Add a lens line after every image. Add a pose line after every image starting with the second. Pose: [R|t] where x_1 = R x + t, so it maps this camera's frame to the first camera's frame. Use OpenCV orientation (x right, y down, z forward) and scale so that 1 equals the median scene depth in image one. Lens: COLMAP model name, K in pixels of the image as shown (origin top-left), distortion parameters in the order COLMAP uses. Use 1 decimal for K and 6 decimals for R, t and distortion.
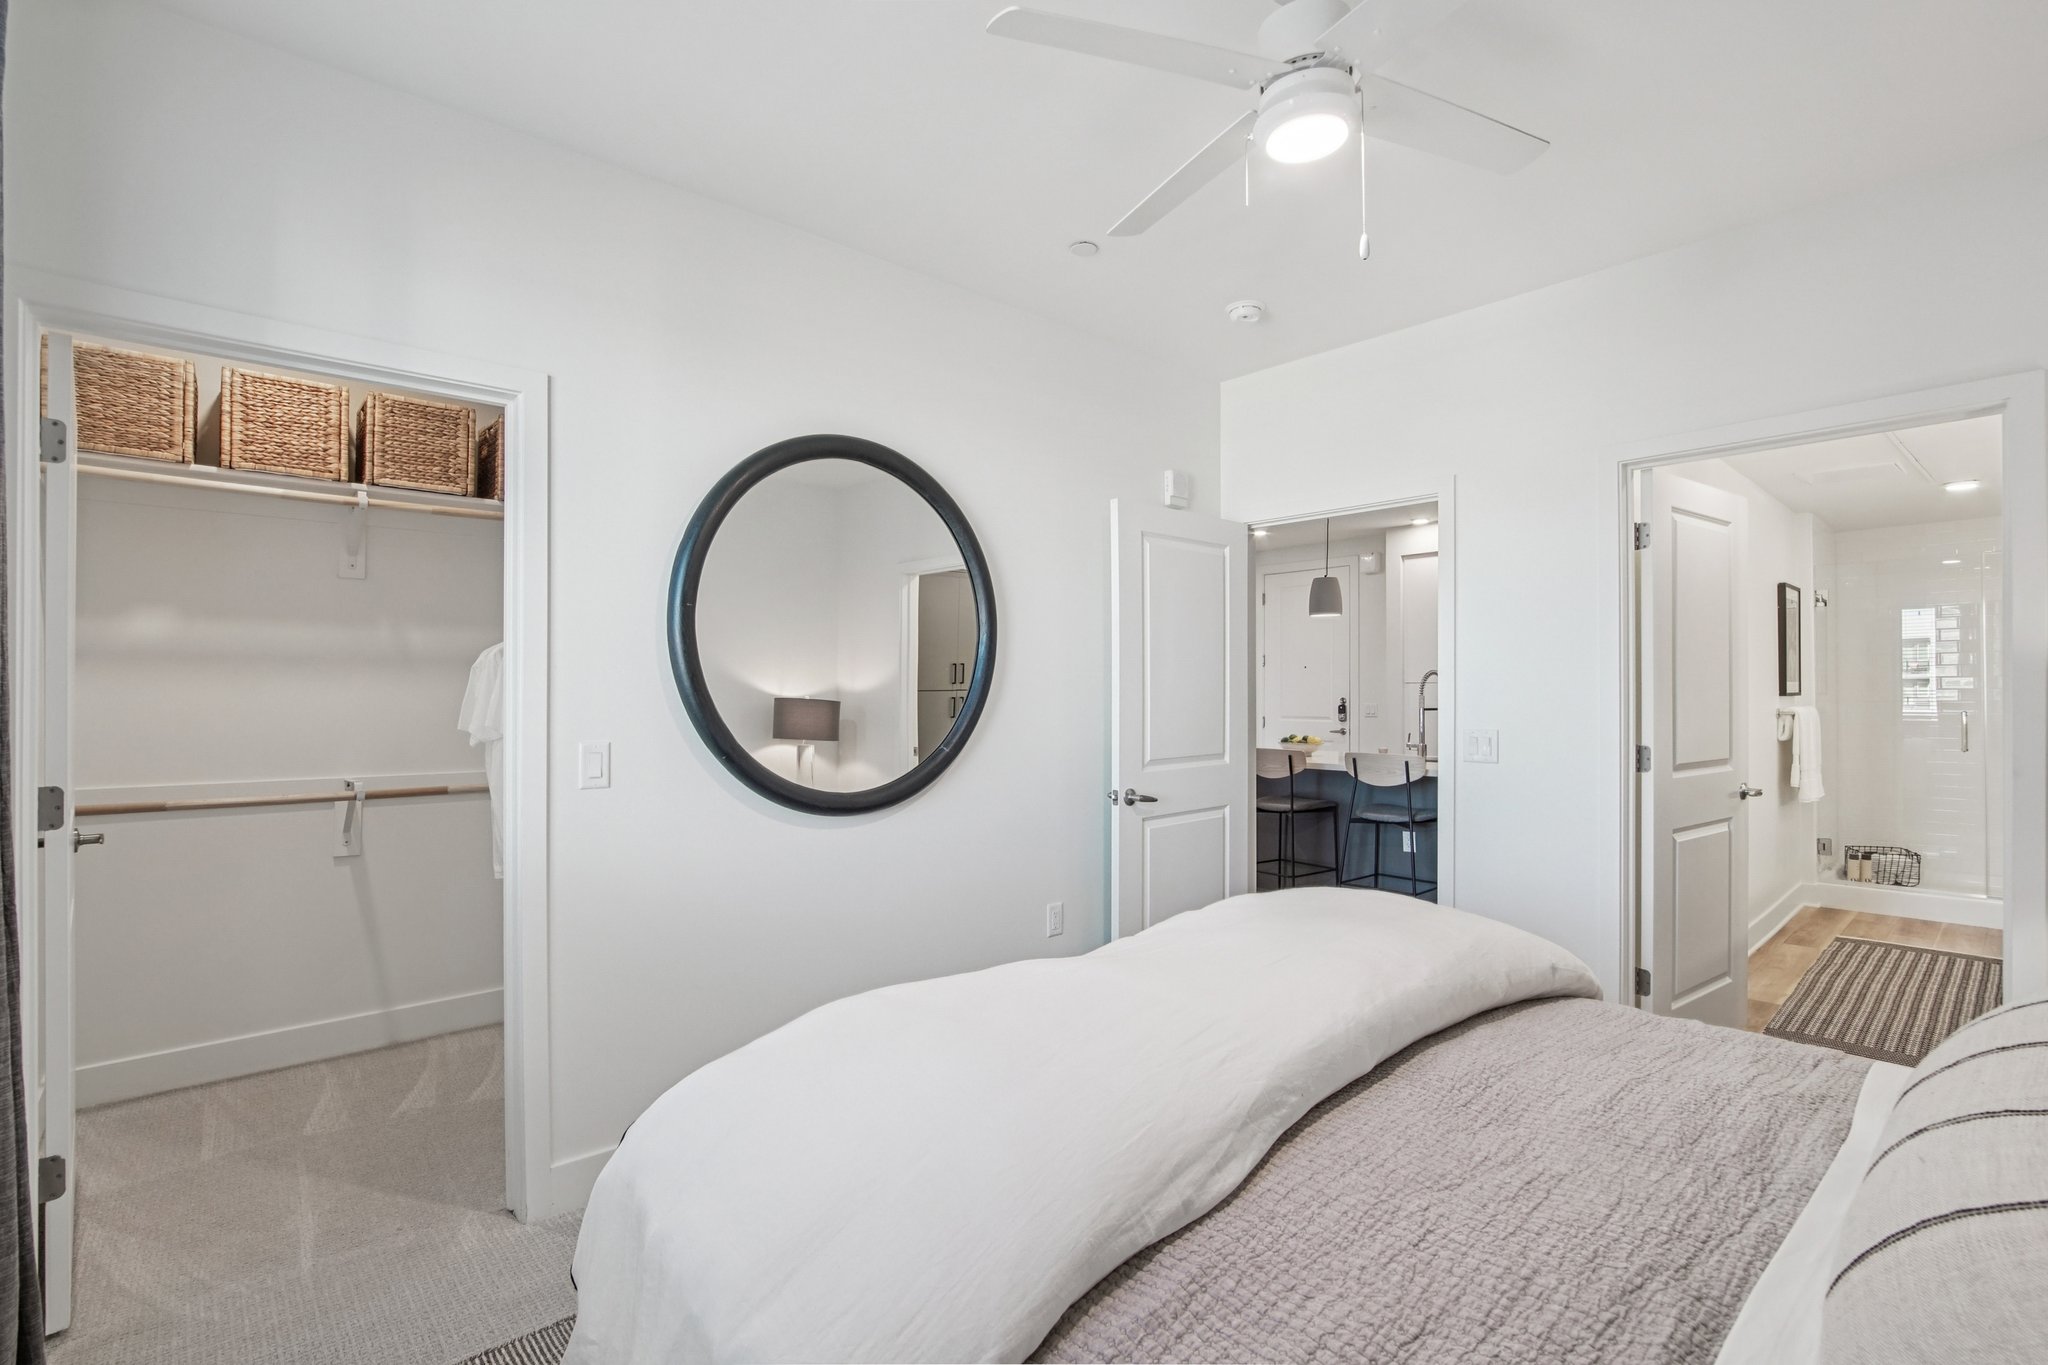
lens RADIAL K [[938.2, 0, 1016.3], [0, 938.2, 681.2], [0, 0, 1]] dist [-0.020274, 0.000969]
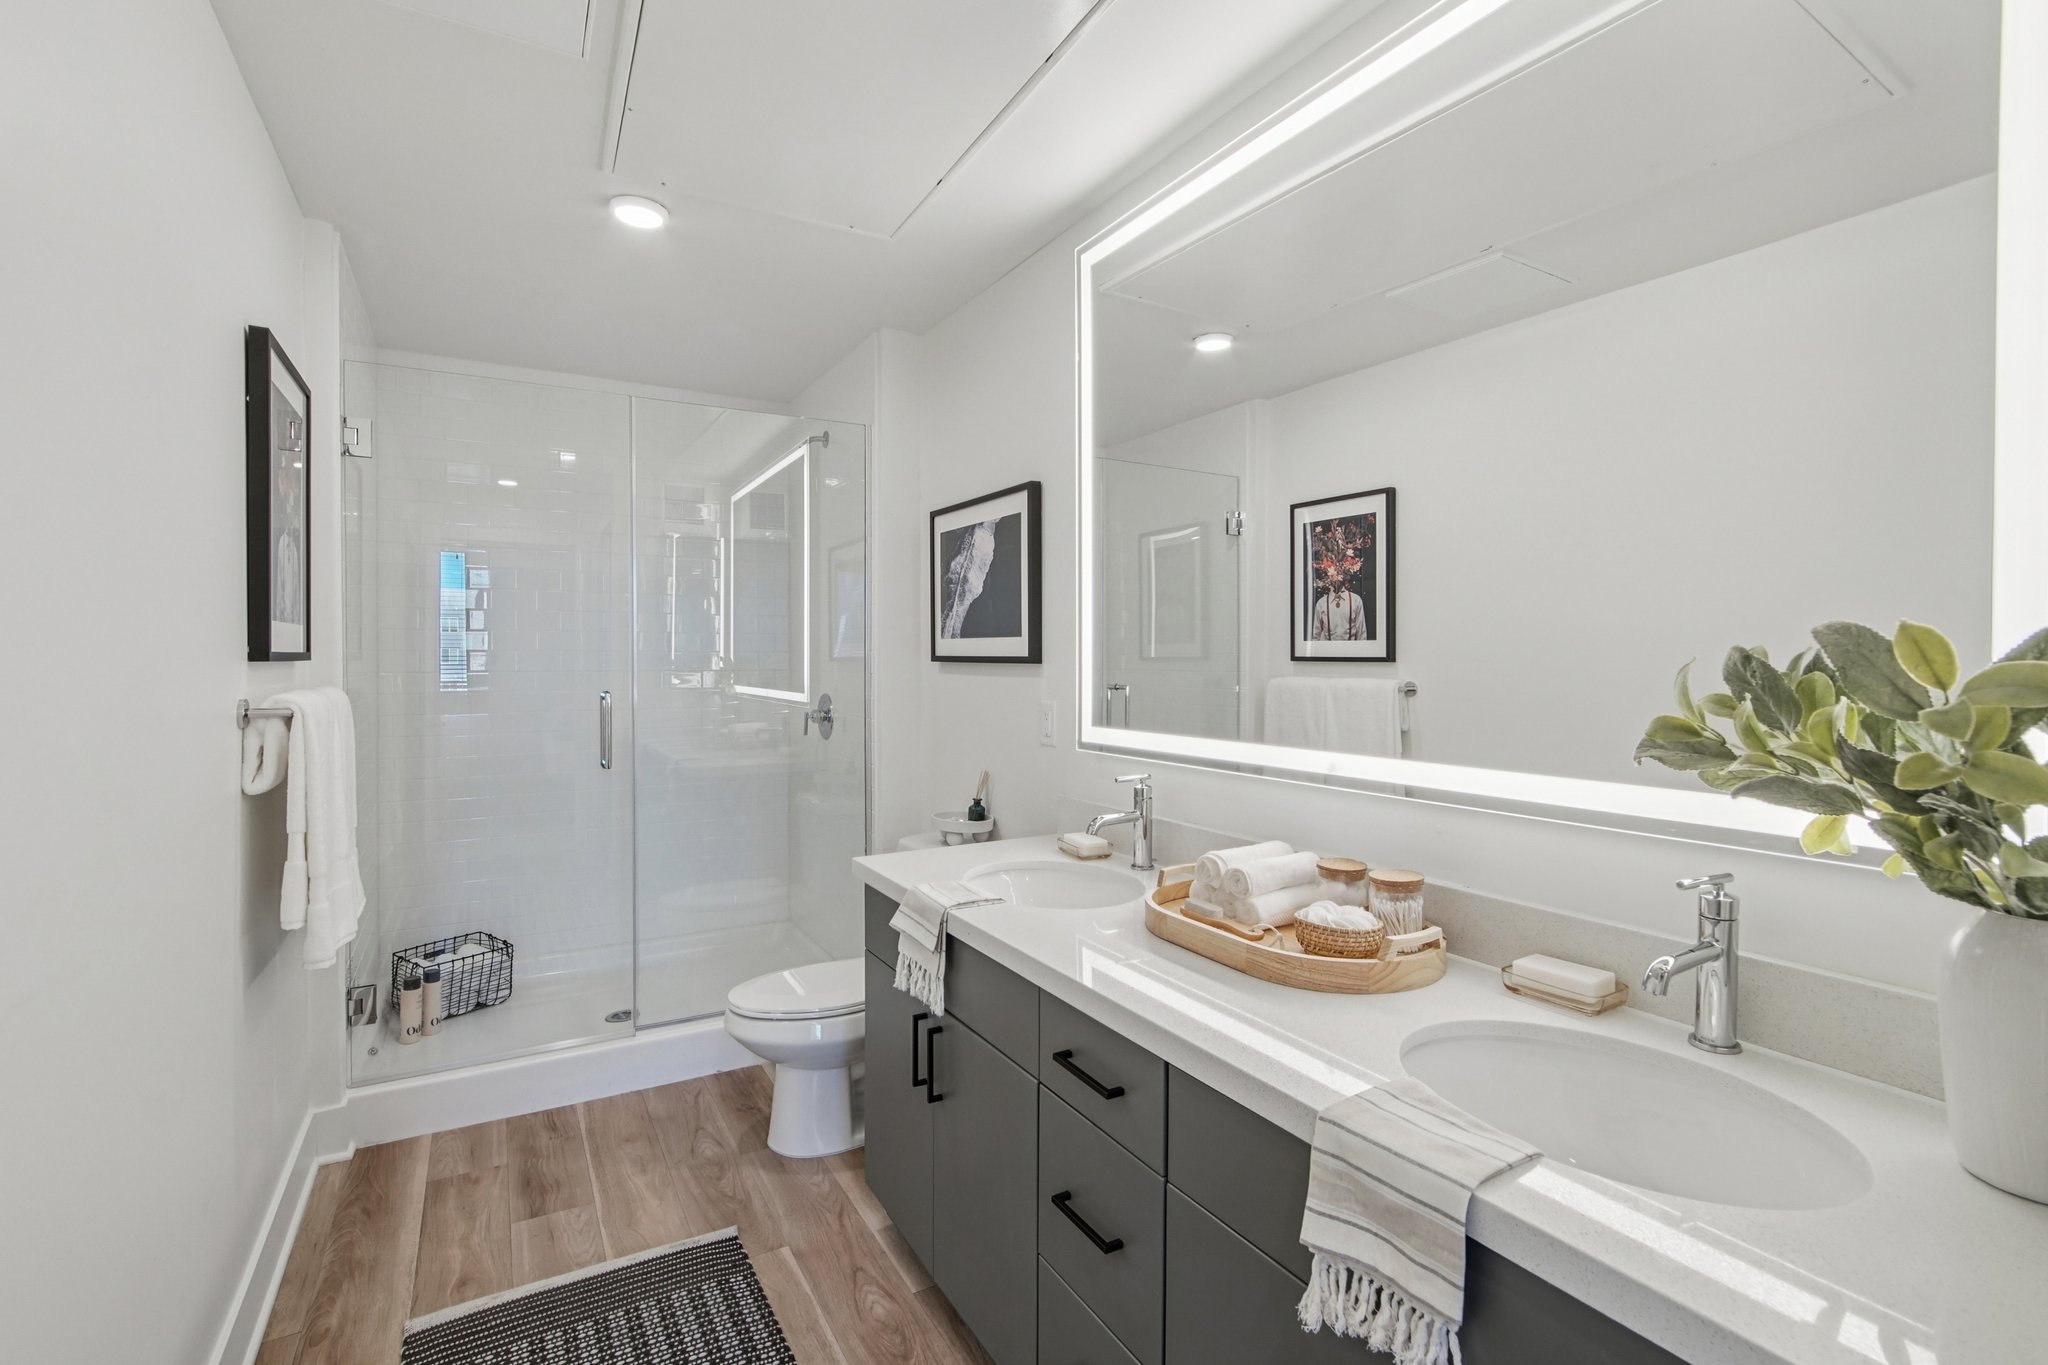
lens RADIAL K [[938.0, 0, 1026.6], [0, 938.0, 669.0], [0, 0, 1]] dist [-0.028908, 0.012061]
pose [[0.202690, -0.003610, 0.979236, 0.547281], [-0.010654, 0.999926, 0.005892, 0.013635], [-0.979185, -0.011626, 0.202636, 0.648136]]
